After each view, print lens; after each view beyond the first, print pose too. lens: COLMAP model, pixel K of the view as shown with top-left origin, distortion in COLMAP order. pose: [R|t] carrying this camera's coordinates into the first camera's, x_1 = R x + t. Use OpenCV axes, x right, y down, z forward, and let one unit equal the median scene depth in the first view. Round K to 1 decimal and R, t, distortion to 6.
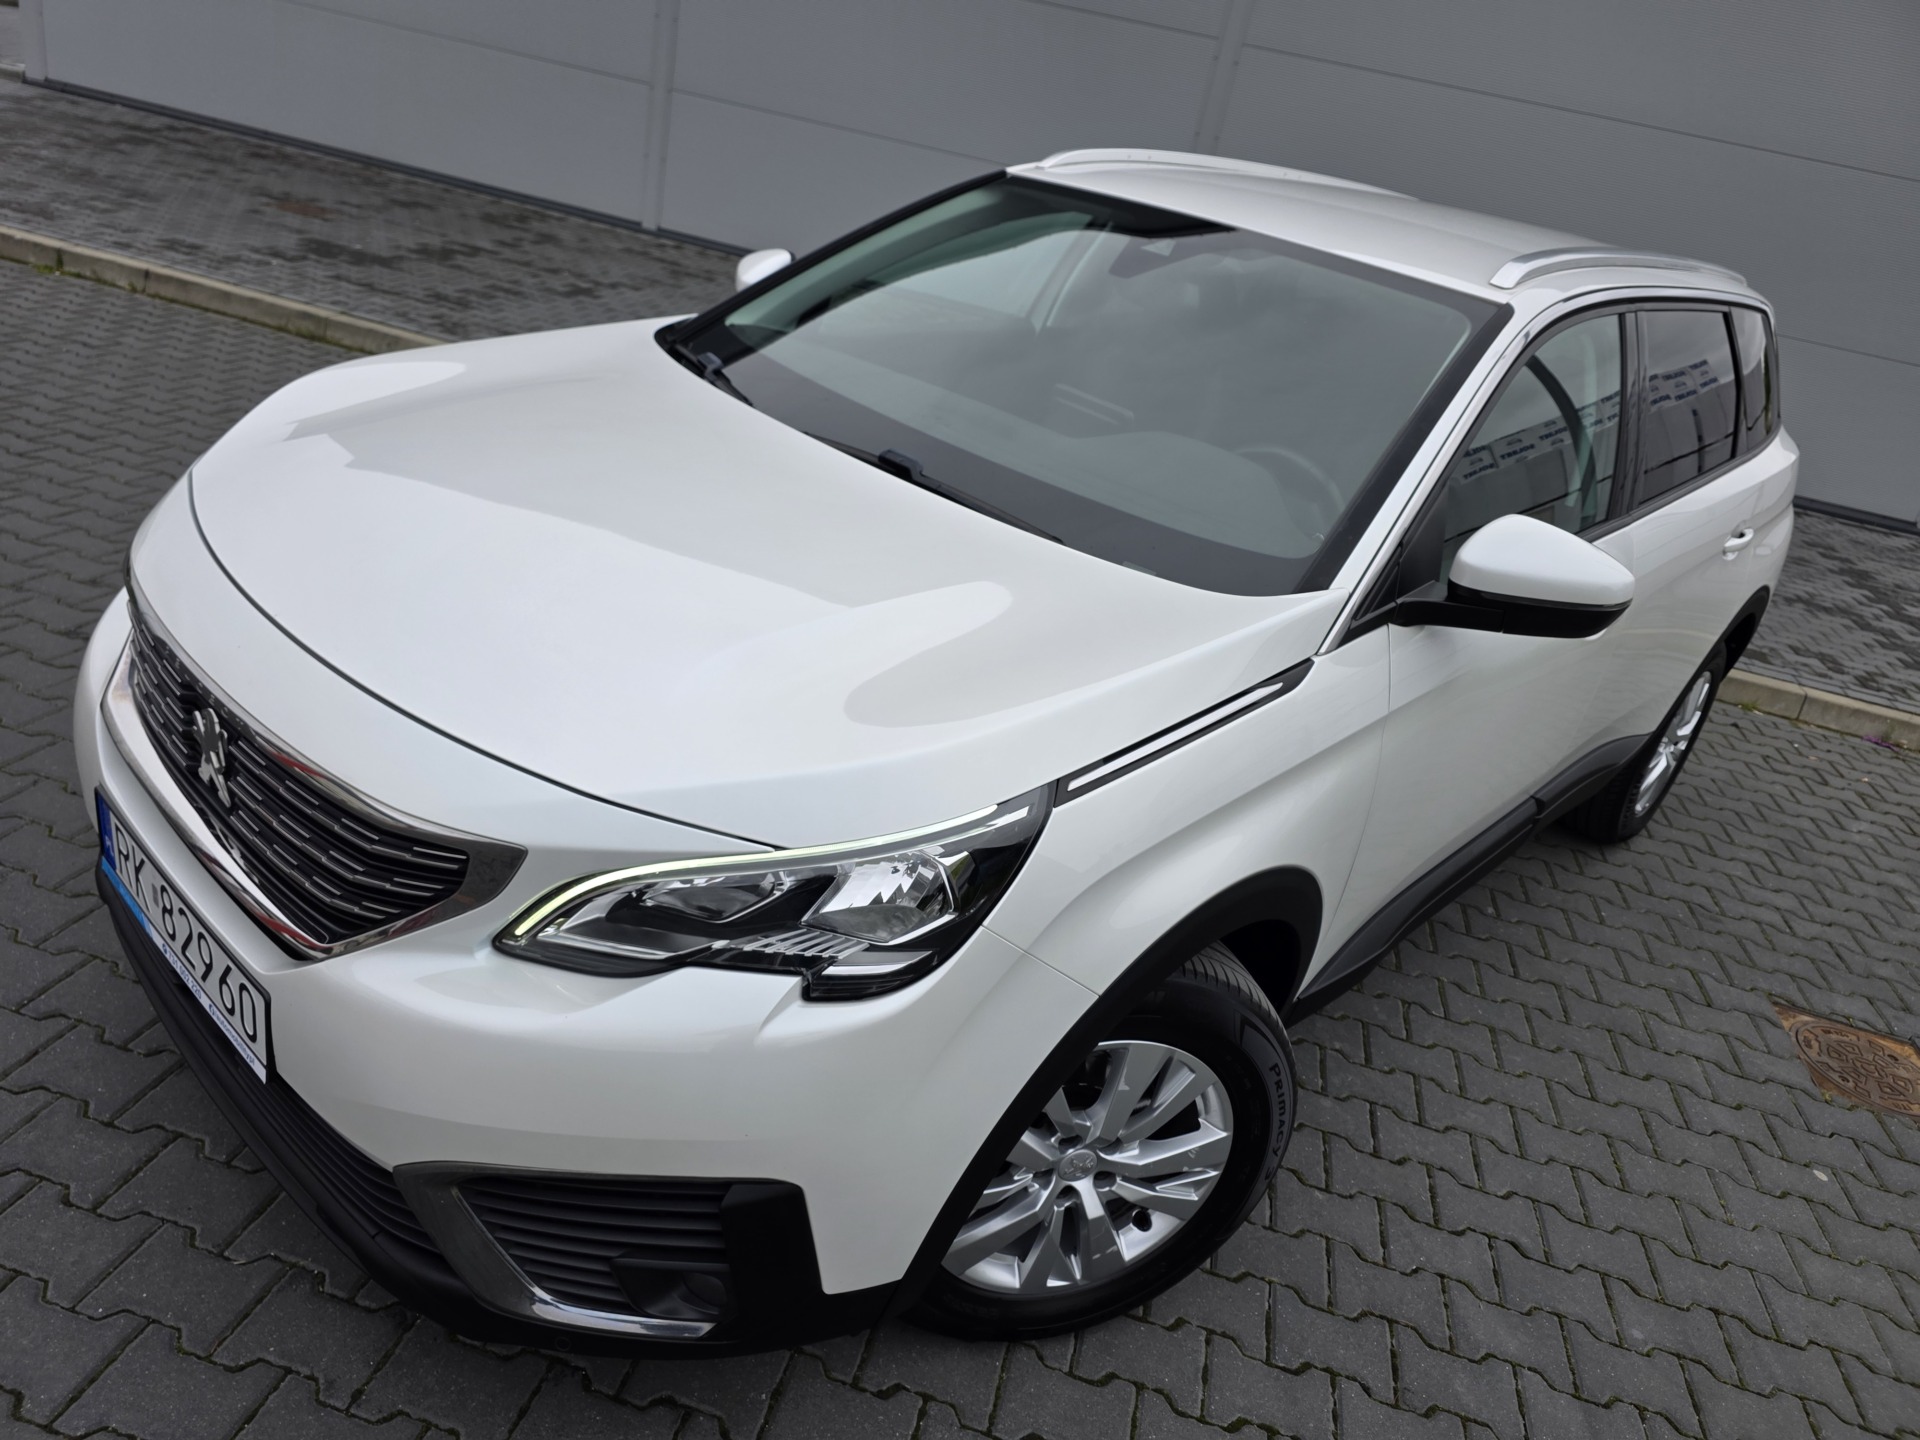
lens RADIAL K [[1291.7, 0, 978.2], [0, 1291.7, 728.3], [0, 0, 1]] dist [0.044766, -0.043753]
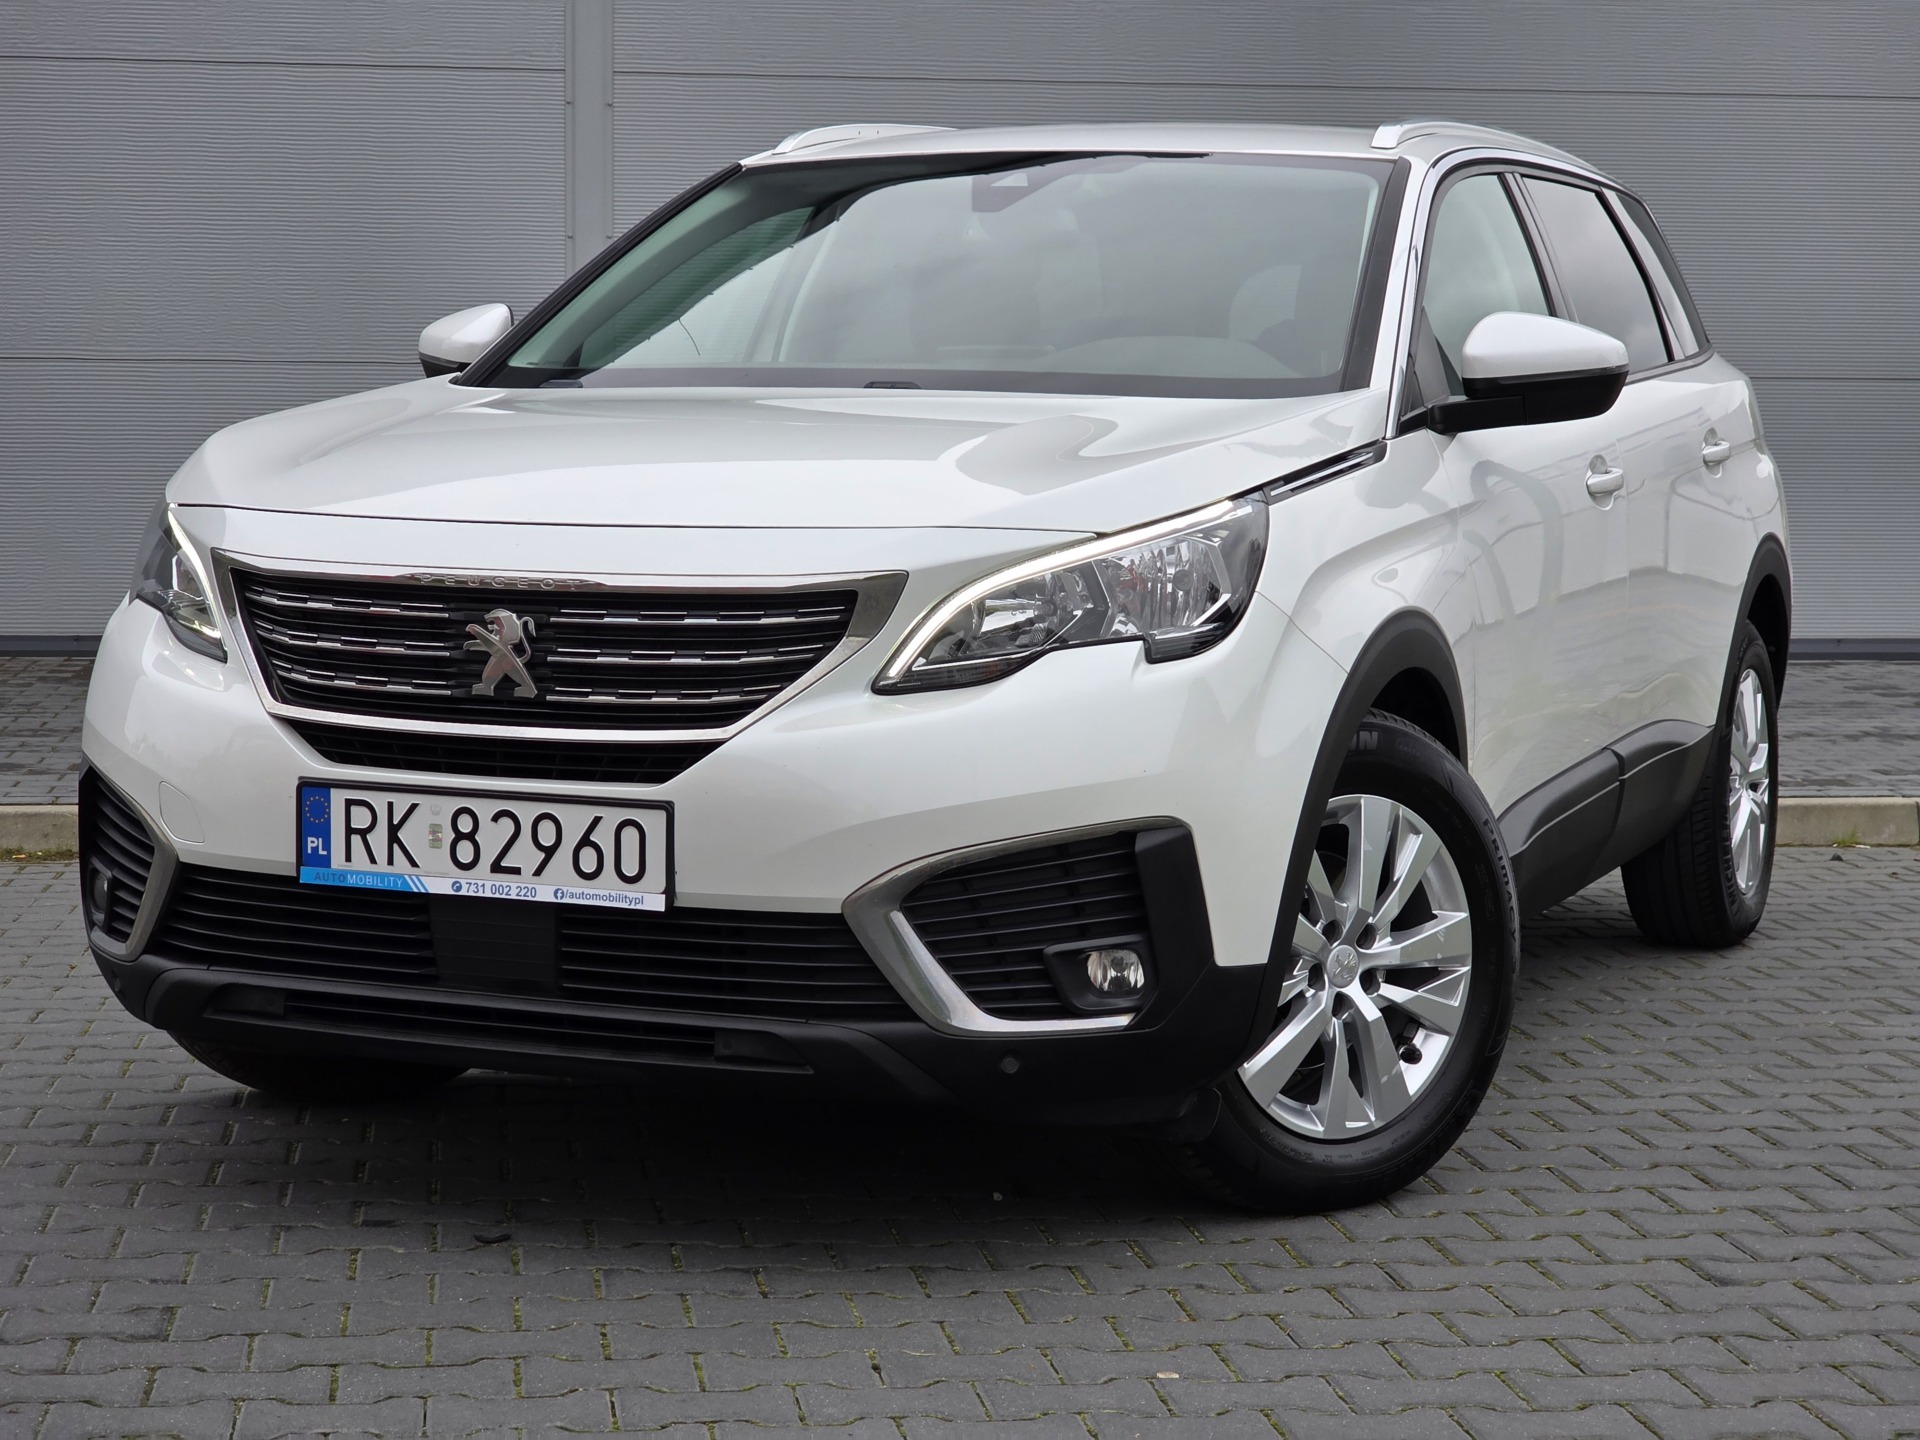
lens RADIAL K [[3588.7, 0, 959.5], [0, 3588.7, 701.7], [0, 0, 1]] dist [-0.083518, 0.000000]
pose [[0.923520, -0.212405, 0.319365, -0.966229], [0.304911, 0.911705, -0.275360, 0.785183], [-0.232679, 0.351678, 0.906743, -1.366124]]
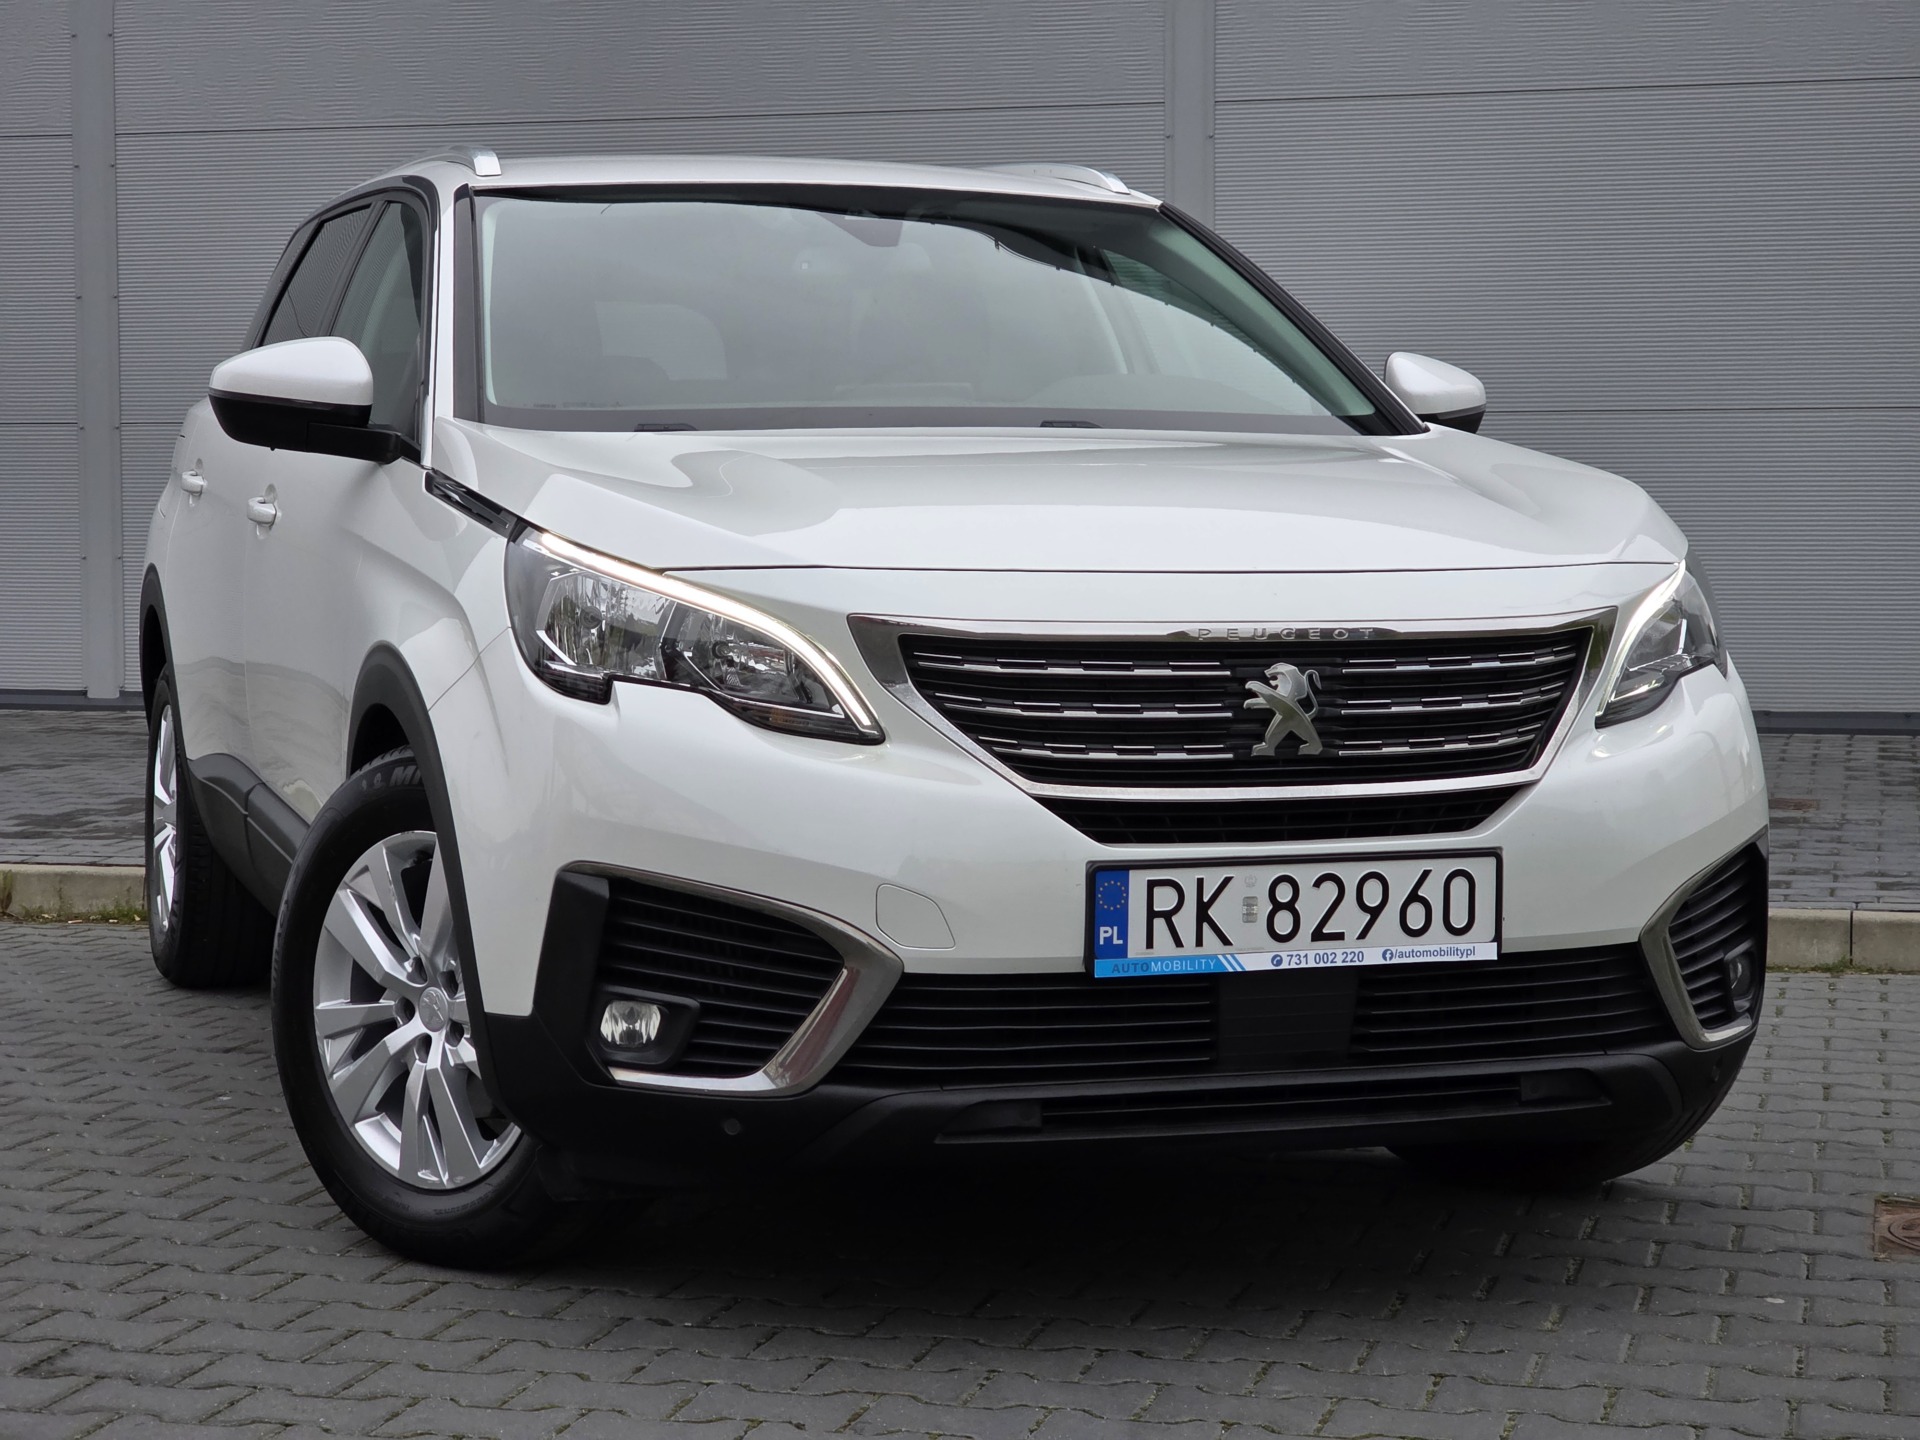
lens RADIAL K [[3588.7, 0, 950.1], [0, 3588.7, 721.3], [0, 0, 1]] dist [-0.083518, 0.000000]
pose [[0.477898, -0.259256, 0.839285, -2.452796], [0.467466, 0.883984, 0.006884, -0.089597], [-0.743700, 0.389047, 0.543648, -0.225258]]
